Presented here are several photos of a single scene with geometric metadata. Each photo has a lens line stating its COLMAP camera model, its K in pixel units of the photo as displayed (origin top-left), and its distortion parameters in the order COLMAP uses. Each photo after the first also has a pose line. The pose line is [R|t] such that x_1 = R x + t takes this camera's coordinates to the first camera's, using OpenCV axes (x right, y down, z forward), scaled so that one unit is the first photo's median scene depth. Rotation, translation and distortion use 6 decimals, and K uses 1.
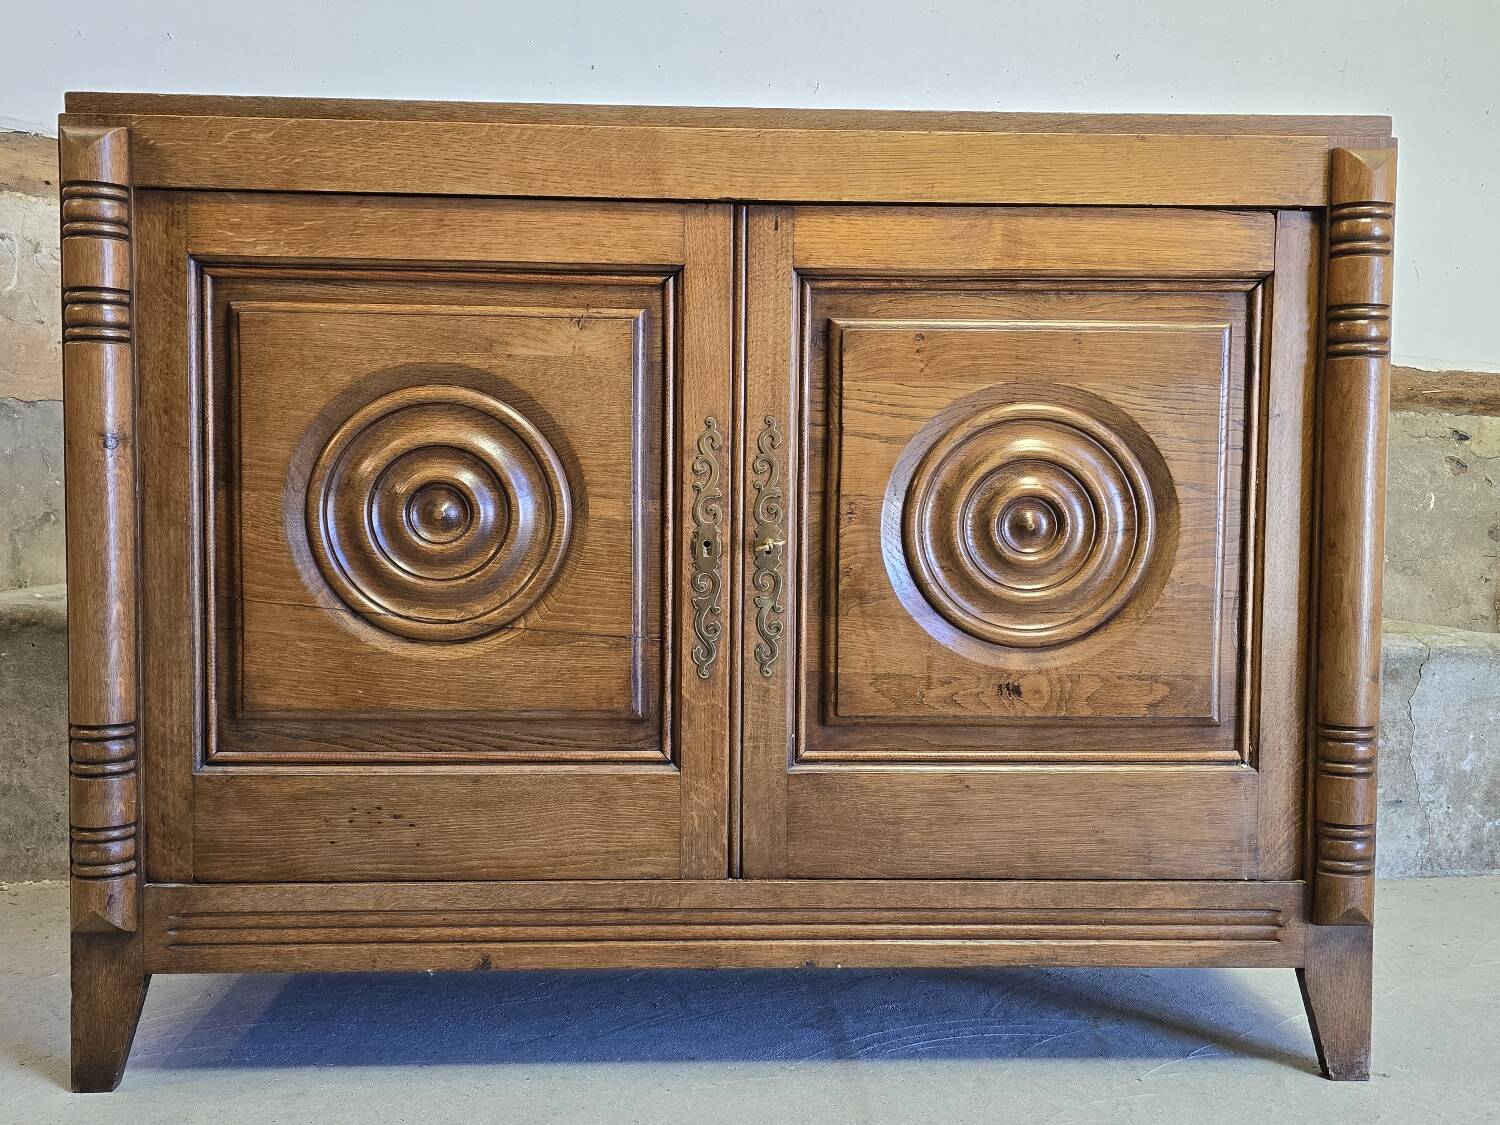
lens RADIAL K [[1444.5, 0, 732.5], [0, 1444.5, 560.5], [0, 0, 1]] dist [0.091162, -0.146672]
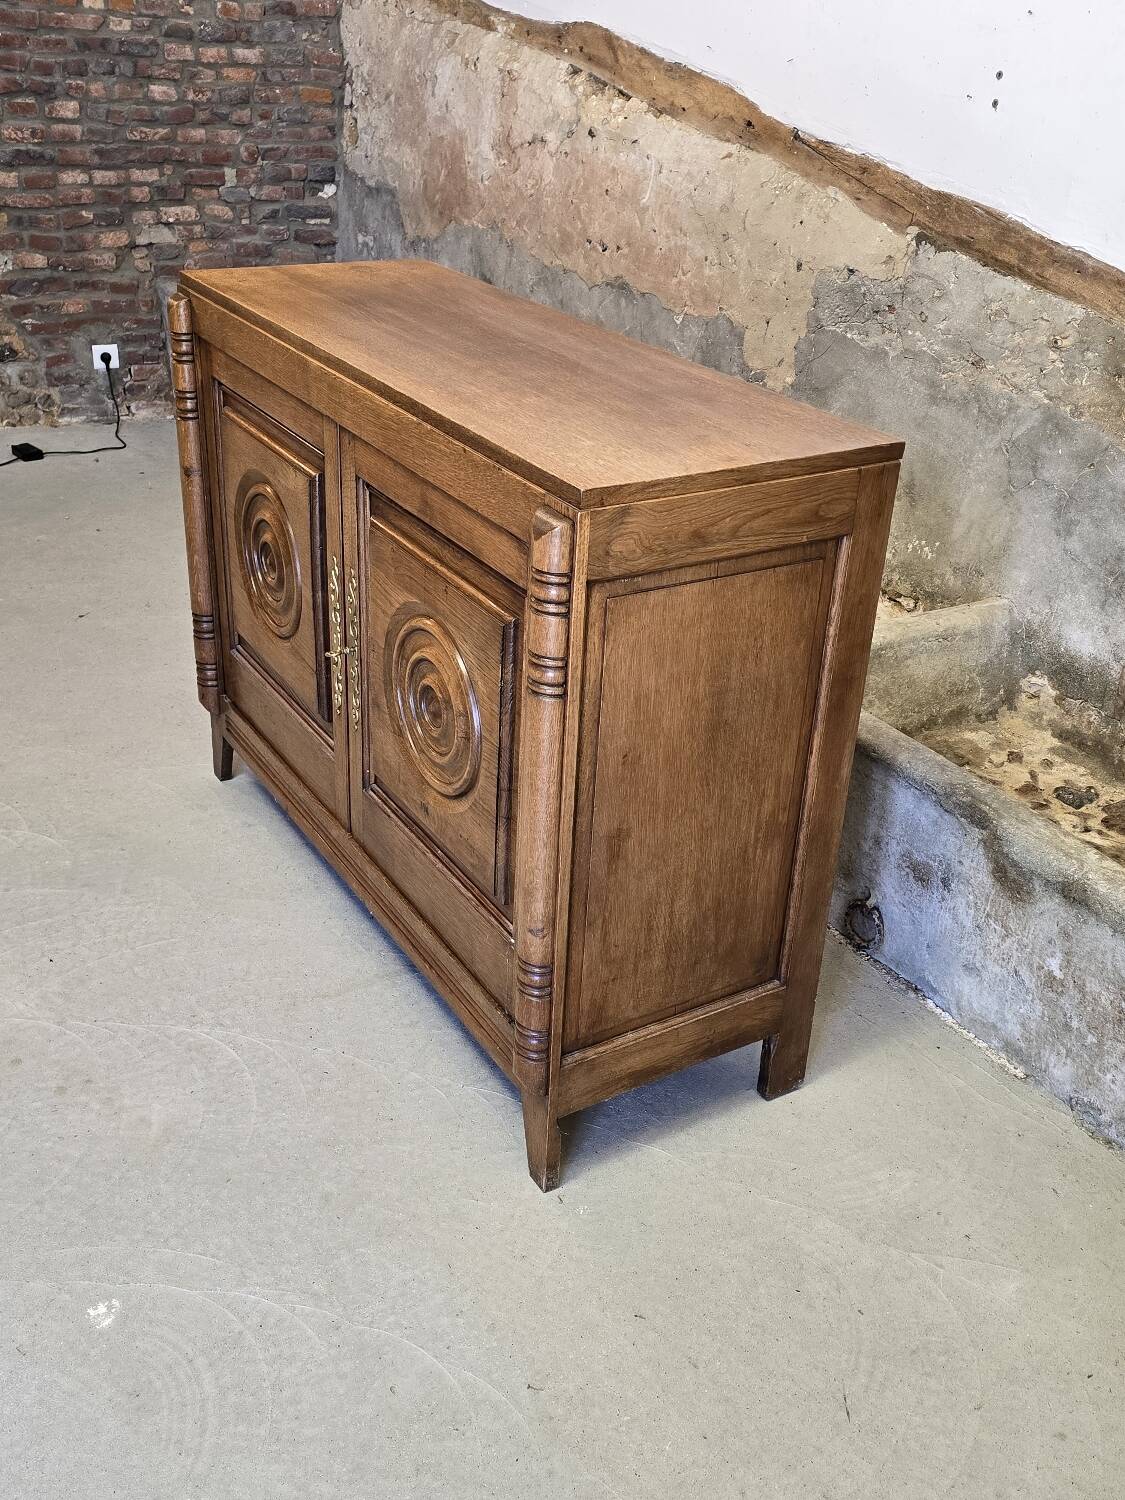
lens RADIAL K [[1437.9, 0, 554.9], [0, 1437.9, 742.3], [0, 0, 1]] dist [0.100520, -0.166399]
pose [[0.479253, 0.416379, -0.772622, 1.312154], [-0.086205, 0.898379, 0.430678, -0.583418], [0.873433, -0.139800, 0.466445, 0.475260]]
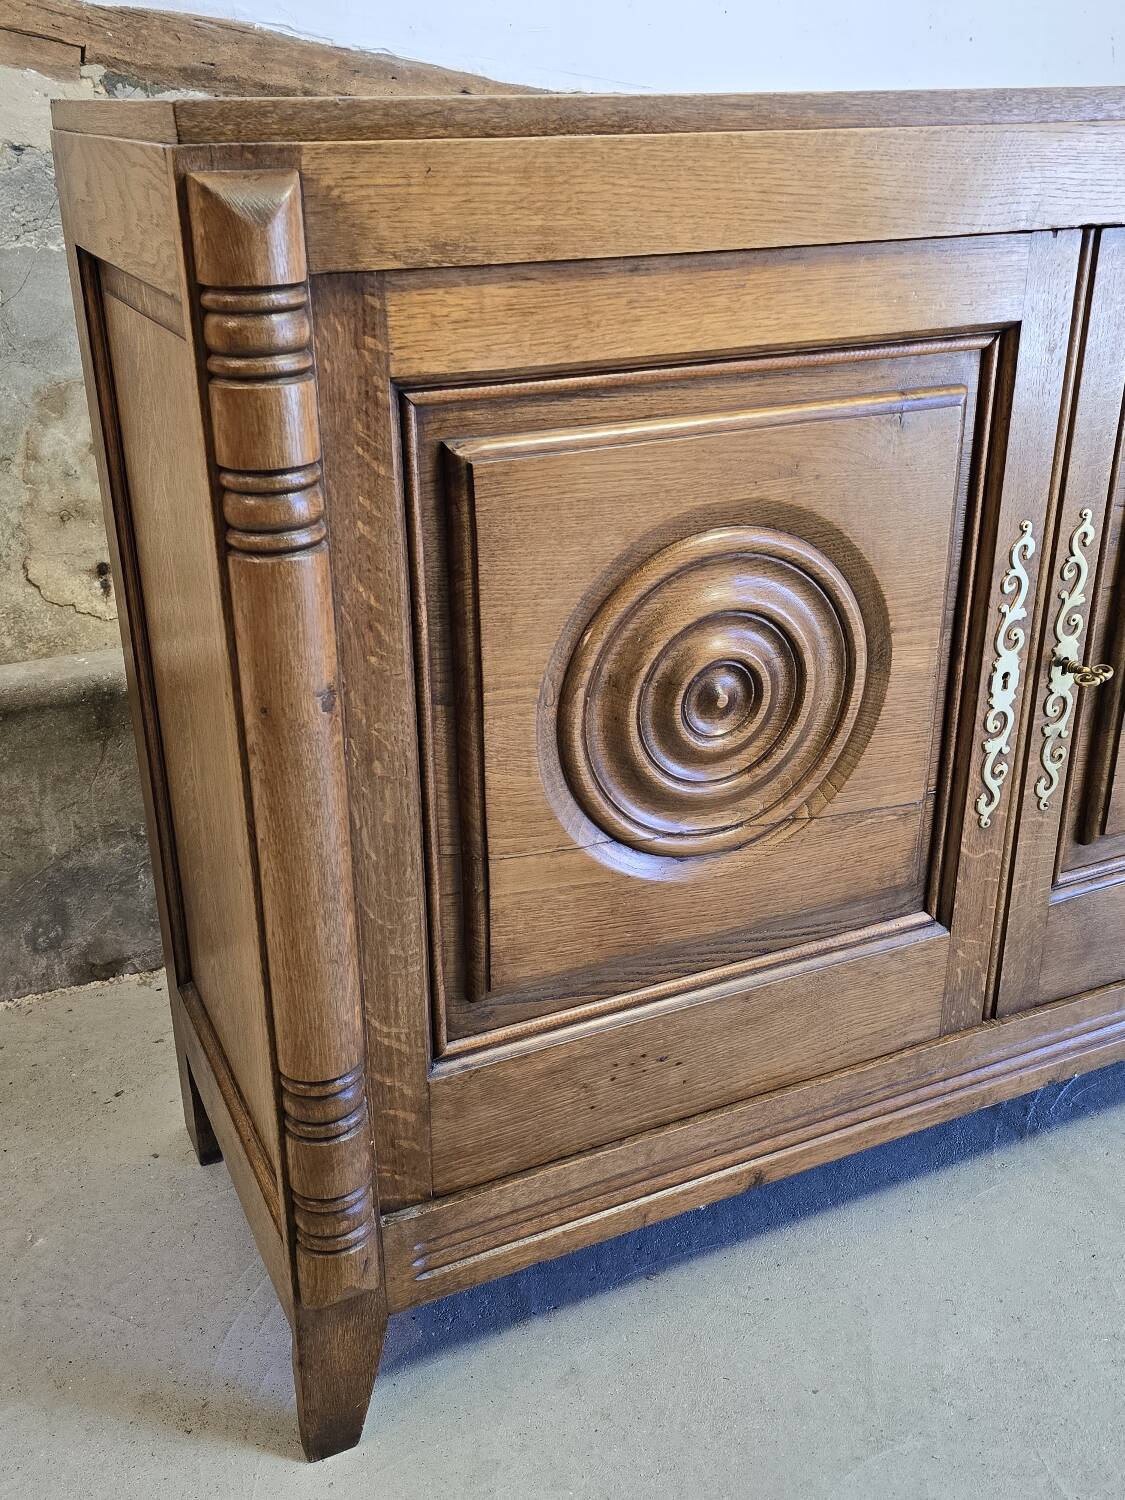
lens RADIAL K [[1444.5, 0, 542.2], [0, 1444.5, 741.2], [0, 0, 1]] dist [0.091162, -0.146672]
pose [[0.922374, -0.172841, 0.345474, -0.537376], [0.040711, 0.932832, 0.358004, -0.276271], [-0.384147, -0.316150, 0.867456, 0.386938]]
